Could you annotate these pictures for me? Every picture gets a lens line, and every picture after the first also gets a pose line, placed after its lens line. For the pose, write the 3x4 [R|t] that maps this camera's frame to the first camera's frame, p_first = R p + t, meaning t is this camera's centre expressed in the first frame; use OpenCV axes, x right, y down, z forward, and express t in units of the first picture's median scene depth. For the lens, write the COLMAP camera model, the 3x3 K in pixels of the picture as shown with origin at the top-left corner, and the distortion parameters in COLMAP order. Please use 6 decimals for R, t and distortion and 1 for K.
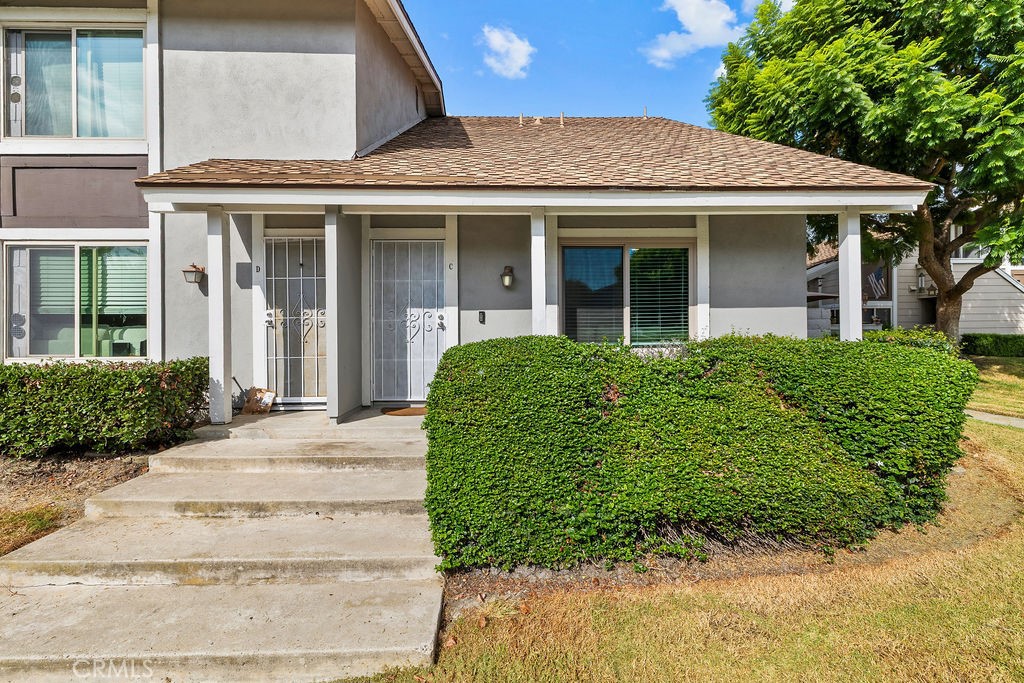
lens RADIAL K [[421.2, 0, 502.7], [0, 421.2, 340.0], [0, 0, 1]] dist [0.002130, 0.000043]
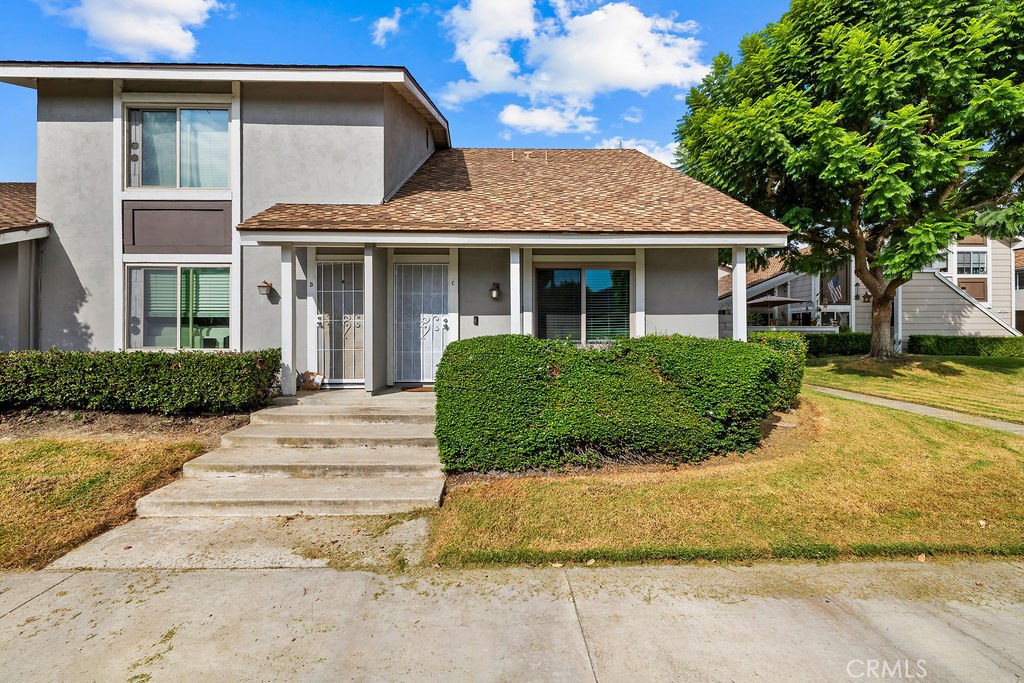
lens RADIAL K [[432.4, 0, 509.7], [0, 432.4, 337.6], [0, 0, 1]] dist [0.001208, 0.000156]
pose [[0.999987, 0.004859, -0.001553, 0.062296], [-0.004866, 0.999980, -0.004029, 0.005368], [0.001533, 0.004036, 0.999991, -0.392933]]
